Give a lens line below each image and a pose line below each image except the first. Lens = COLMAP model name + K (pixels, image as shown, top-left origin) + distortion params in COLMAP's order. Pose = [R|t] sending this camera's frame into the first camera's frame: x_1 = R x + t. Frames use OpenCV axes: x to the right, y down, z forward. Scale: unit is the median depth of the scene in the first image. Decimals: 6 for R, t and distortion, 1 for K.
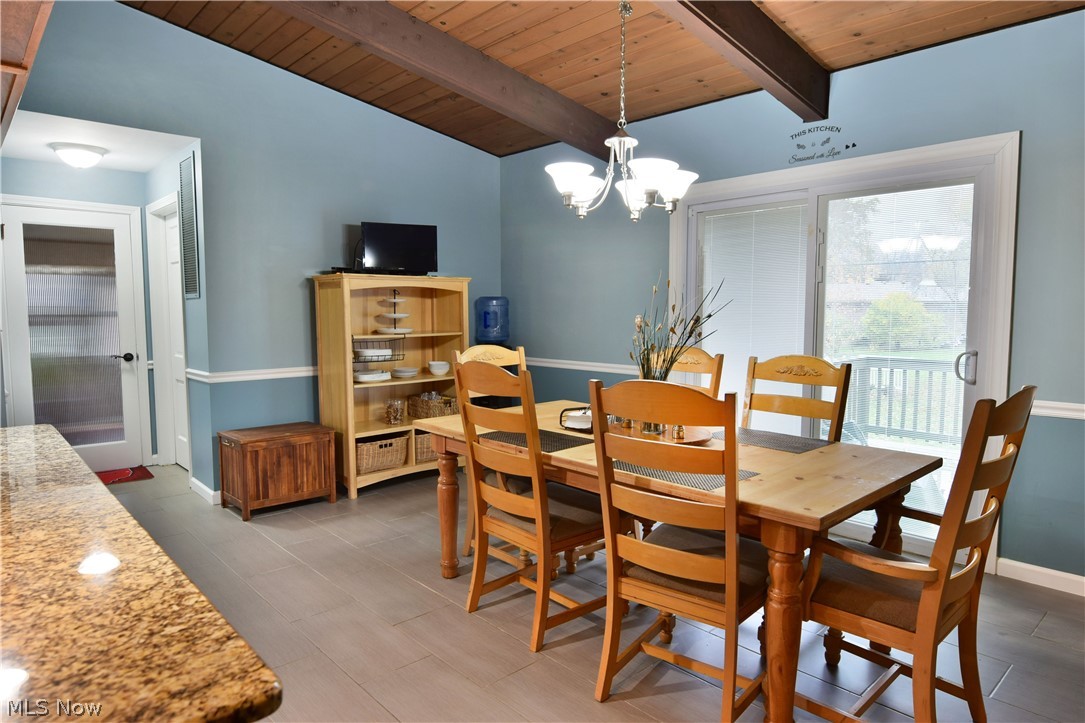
lens RADIAL K [[672.6, 0, 548.0], [0, 672.6, 355.1], [0, 0, 1]] dist [-0.014243, -0.006704]
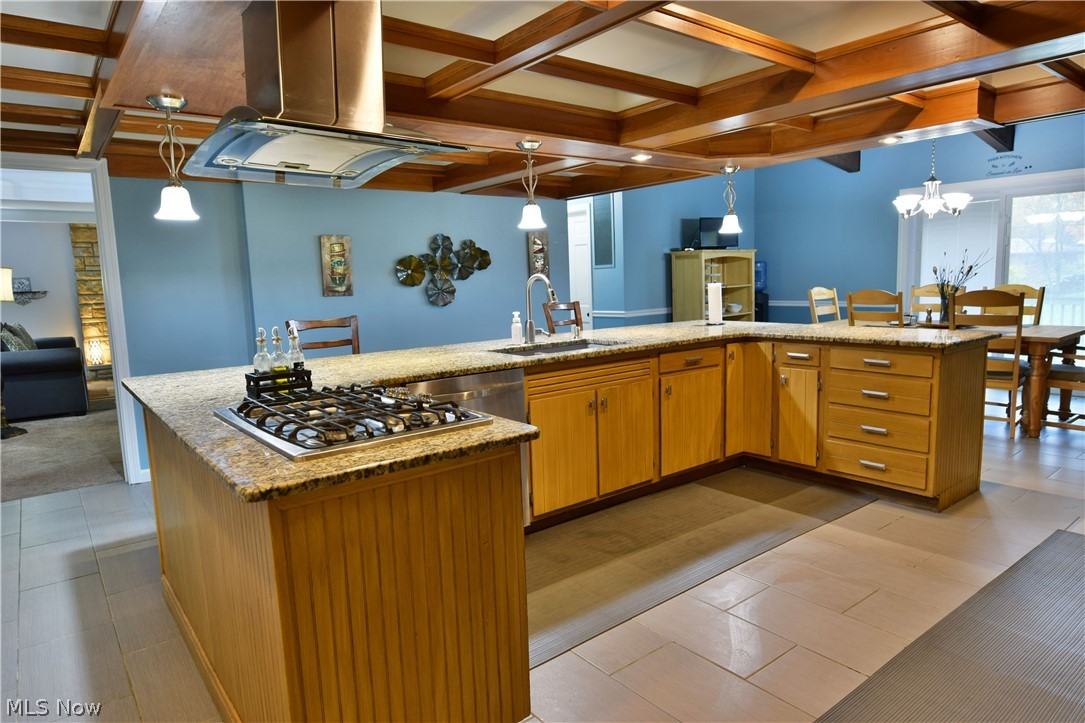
lens RADIAL K [[672.6, 0, 541.7], [0, 672.6, 363.4], [0, 0, 1]] dist [-0.014243, -0.006704]
pose [[0.996551, -0.026207, -0.078735, -0.669025], [0.030992, 0.997707, 0.060176, 0.055320], [0.076978, -0.062409, 0.995078, -0.833316]]
